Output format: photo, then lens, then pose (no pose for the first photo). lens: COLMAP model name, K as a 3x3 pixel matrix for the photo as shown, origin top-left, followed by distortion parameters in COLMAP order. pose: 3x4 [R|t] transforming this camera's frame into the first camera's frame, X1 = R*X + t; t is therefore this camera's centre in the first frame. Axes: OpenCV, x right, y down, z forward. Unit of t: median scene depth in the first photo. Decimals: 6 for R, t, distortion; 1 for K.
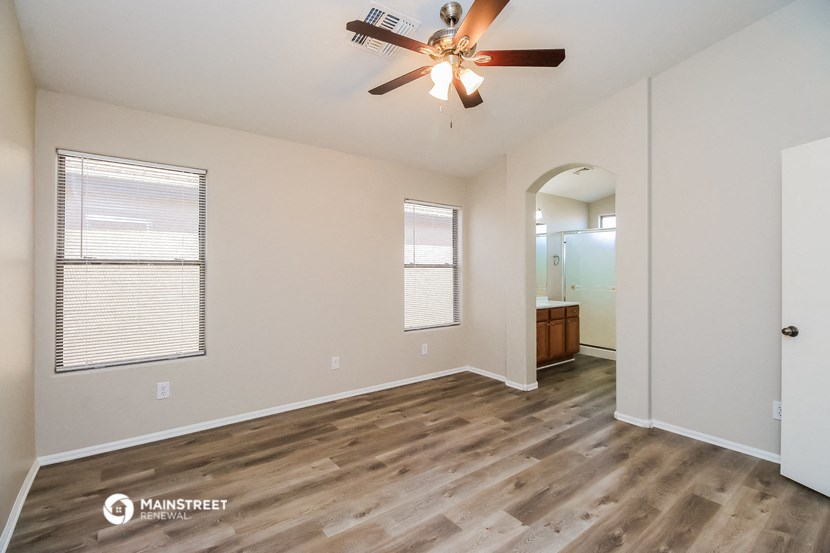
lens RADIAL K [[404.9, 0, 411.4], [0, 404.9, 274.3], [0, 0, 1]] dist [0.001755, 0.000380]
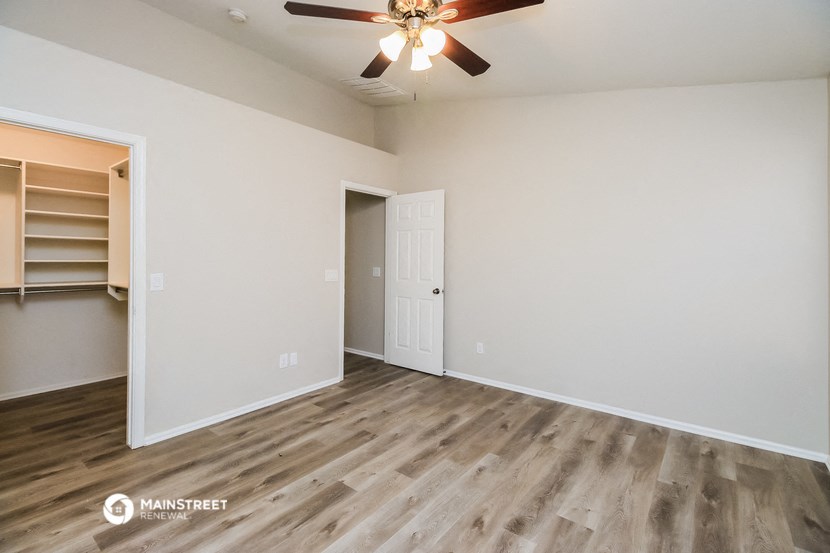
lens RADIAL K [[404.9, 0, 413.4], [0, 404.9, 269.4], [0, 0, 1]] dist [0.001755, 0.000380]
pose [[-0.971954, -0.003154, -0.235152, 0.296198], [-0.012625, 0.999168, 0.038781, -0.020403], [0.234834, 0.040662, -0.971185, 1.789917]]
